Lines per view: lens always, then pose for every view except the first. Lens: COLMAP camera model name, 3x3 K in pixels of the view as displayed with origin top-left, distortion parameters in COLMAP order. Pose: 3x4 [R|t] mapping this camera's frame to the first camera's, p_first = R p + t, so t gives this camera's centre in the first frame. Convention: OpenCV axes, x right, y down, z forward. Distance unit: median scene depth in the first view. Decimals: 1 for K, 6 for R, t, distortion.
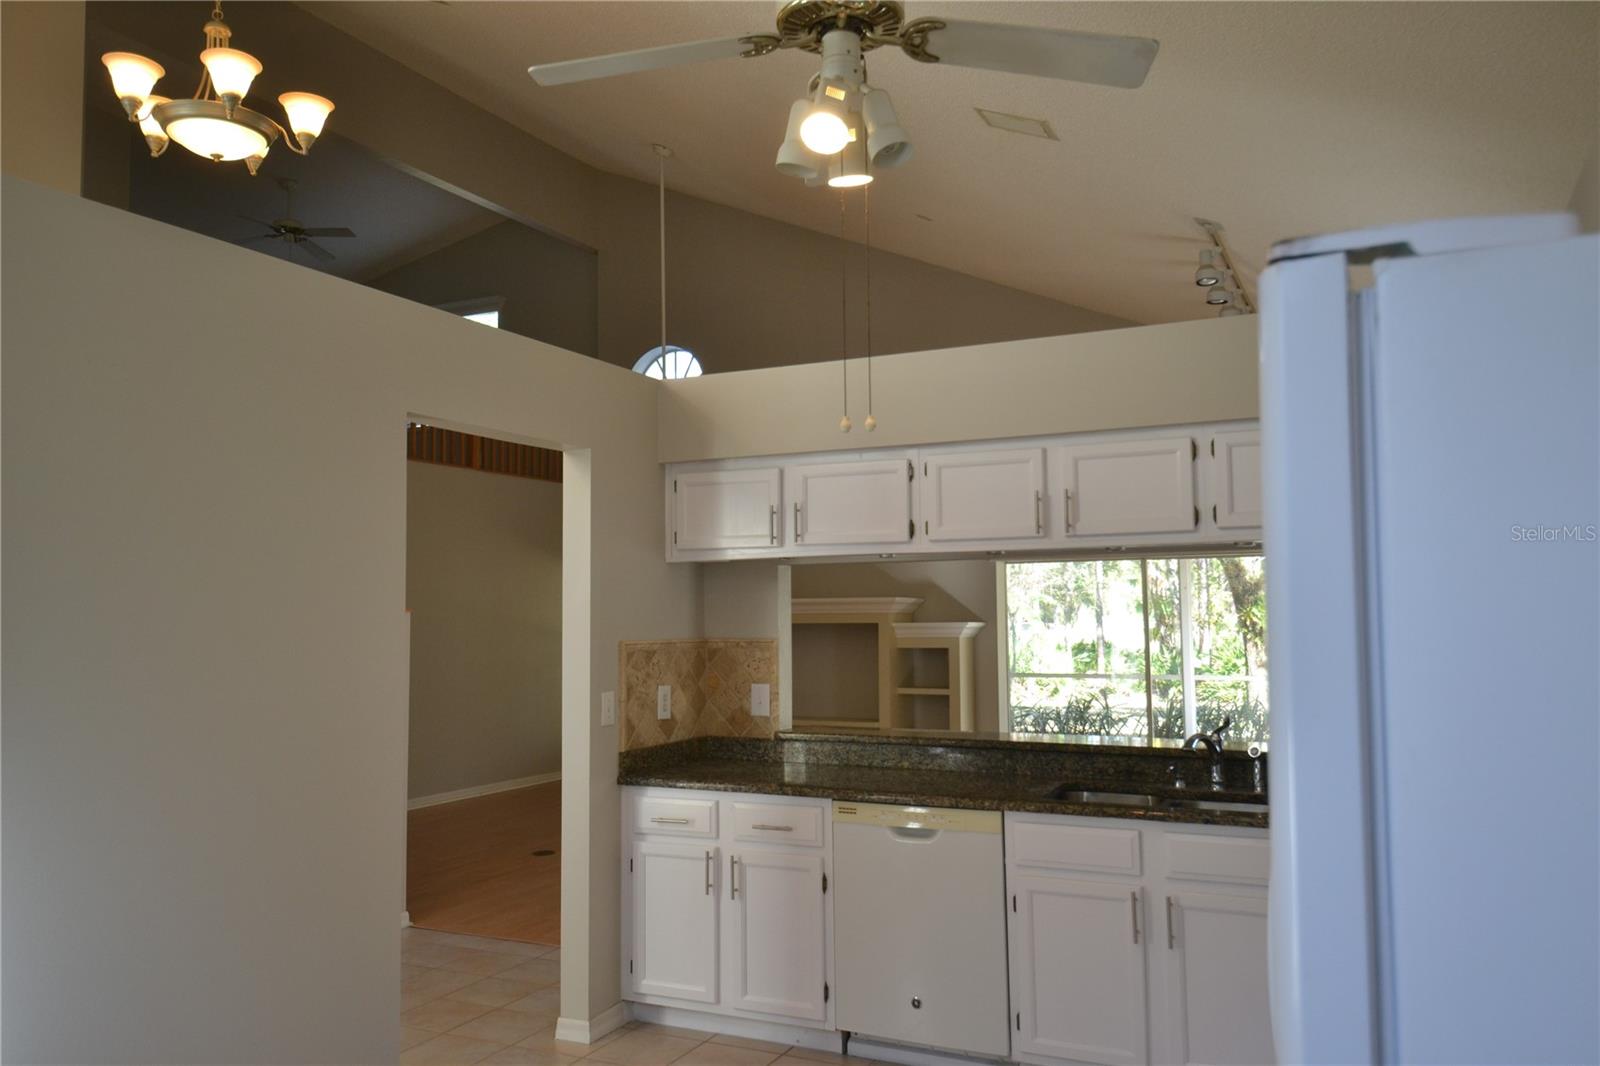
lens RADIAL K [[1206.8, 0, 794.1], [0, 1206.8, 530.8], [0, 0, 1]] dist [0.057984, -0.066646]
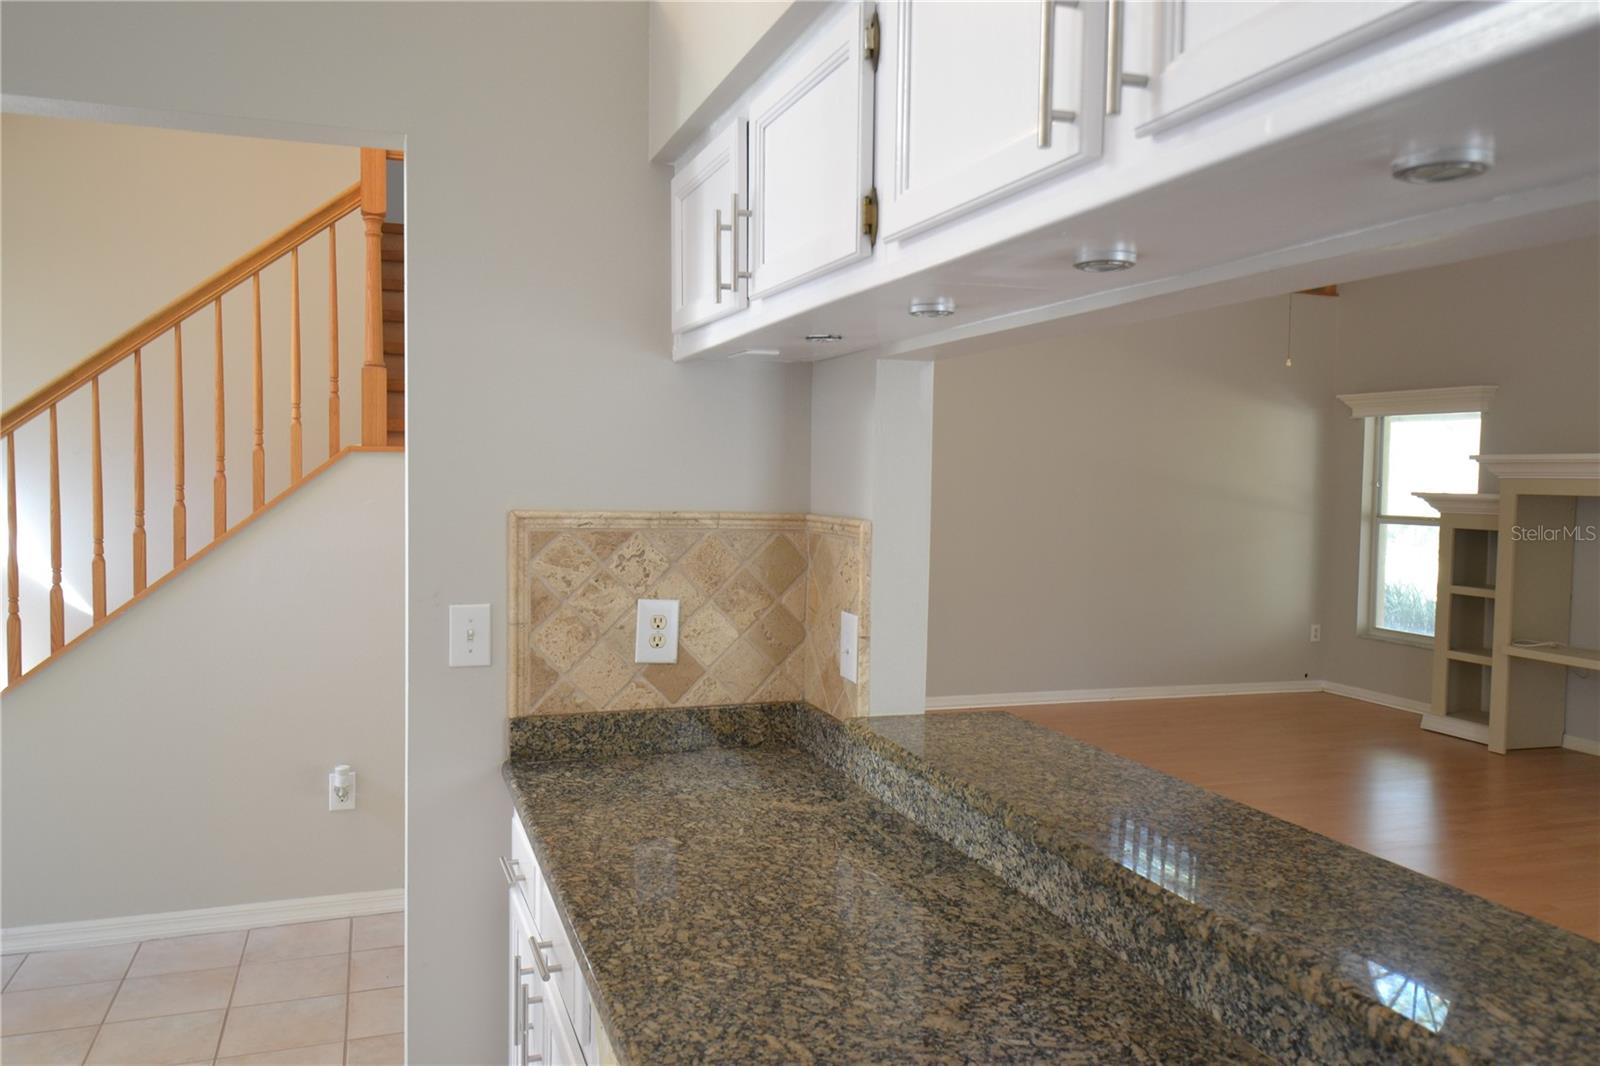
lens RADIAL K [[1206.8, 0, 805.6], [0, 1206.8, 533.0], [0, 0, 1]] dist [0.057984, -0.066646]
pose [[0.716099, 0.055166, -0.695816, 0.287943], [0.027060, 0.993928, 0.106651, 0.044574], [0.697474, -0.095201, 0.710258, 0.654944]]
